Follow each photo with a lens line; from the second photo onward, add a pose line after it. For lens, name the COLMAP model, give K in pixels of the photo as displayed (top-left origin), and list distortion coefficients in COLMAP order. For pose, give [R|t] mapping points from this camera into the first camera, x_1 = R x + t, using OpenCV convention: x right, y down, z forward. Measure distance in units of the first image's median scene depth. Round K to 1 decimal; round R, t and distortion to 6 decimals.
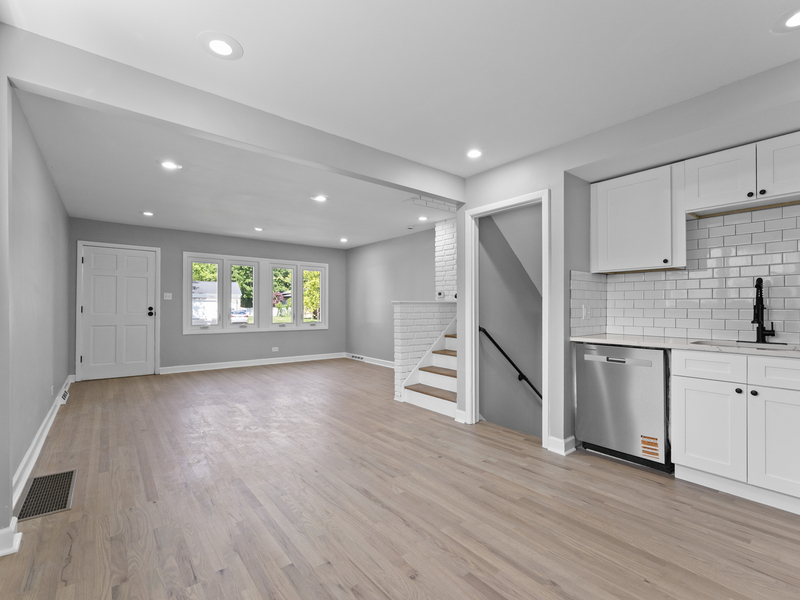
lens RADIAL K [[374.5, 0, 402.7], [0, 374.5, 302.2], [0, 0, 1]] dist [-0.001178, -0.000331]
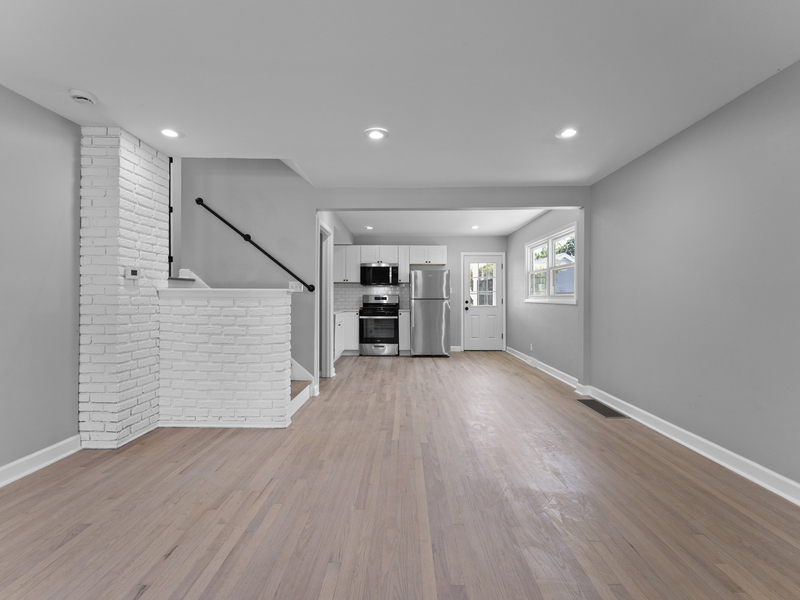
lens RADIAL K [[364.2, 0, 405.5], [0, 364.2, 297.8], [0, 0, 1]] dist [-0.002272, -0.000739]
pose [[-0.786757, -0.004226, 0.617248, -0.520609], [-0.010817, 0.999917, -0.006941, 0.012587], [-0.617168, -0.012137, -0.786738, 1.167073]]
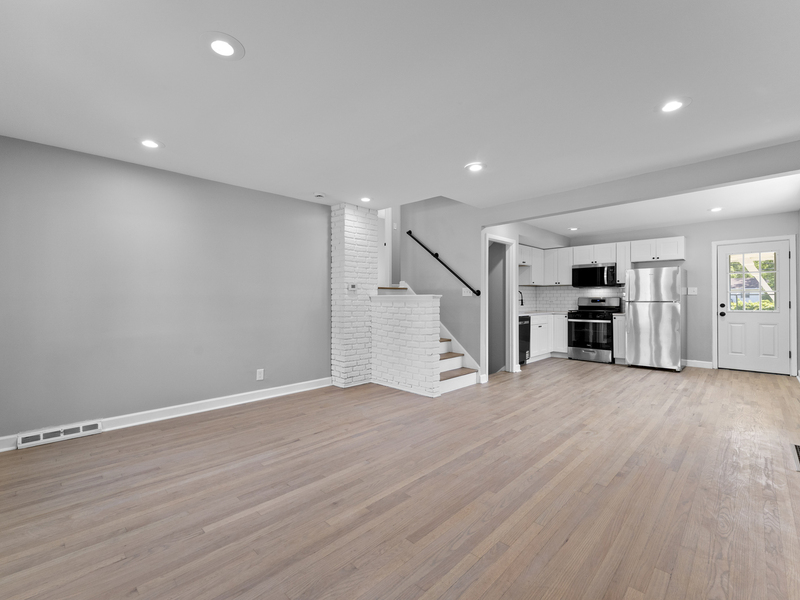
lens RADIAL K [[364.2, 0, 405.5], [0, 364.2, 297.8], [0, 0, 1]] dist [-0.002272, -0.000739]
pose [[-0.137588, 0.003154, 0.990484, -0.775745], [-0.009438, 0.999945, -0.004496, 0.007599], [-0.990445, -0.009967, -0.137551, 0.995369]]
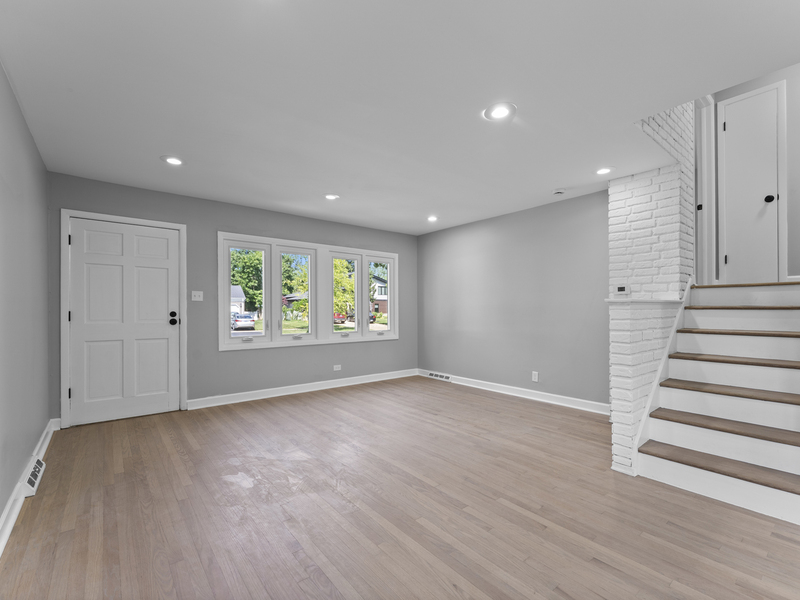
lens RADIAL K [[365.7, 0, 399.8], [0, 365.7, 309.1], [0, 0, 1]] dist [-0.000074, -0.000099]
pose [[0.999937, -0.006101, 0.009432, -0.293713], [0.006004, 0.999929, 0.010269, 0.003834], [-0.009494, -0.010212, 0.999903, 0.364091]]
